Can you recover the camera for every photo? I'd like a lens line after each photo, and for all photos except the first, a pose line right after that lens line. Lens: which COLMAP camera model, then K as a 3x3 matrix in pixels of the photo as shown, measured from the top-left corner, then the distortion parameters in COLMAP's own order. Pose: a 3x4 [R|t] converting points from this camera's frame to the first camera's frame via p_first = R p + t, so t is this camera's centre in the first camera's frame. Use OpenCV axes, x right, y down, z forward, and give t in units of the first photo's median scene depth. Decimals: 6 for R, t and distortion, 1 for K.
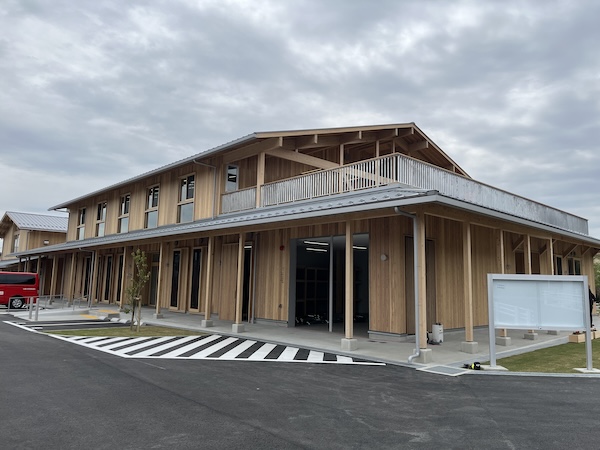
lens RADIAL K [[454.4, 0, 303.5], [0, 454.4, 226.5], [0, 0, 1]] dist [0.024606, -0.002211]
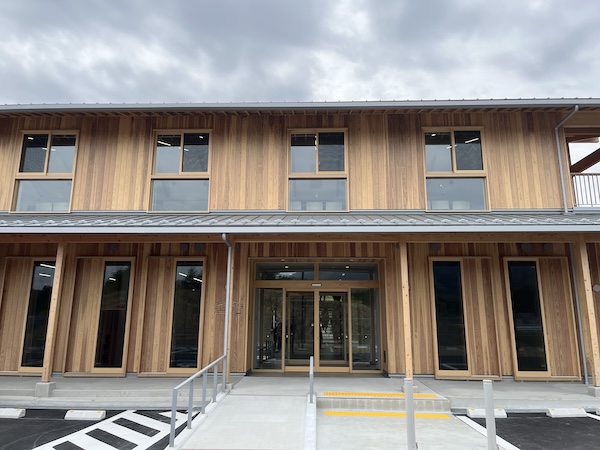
lens RADIAL K [[454.4, 0, 303.5], [0, 454.4, 226.5], [0, 0, 1]] dist [0.024606, -0.002211]
pose [[0.738365, 0.143202, 0.659022, -0.310359], [-0.087714, 0.989287, -0.116692, 0.037625], [-0.668672, 0.028355, 0.743016, 0.292512]]
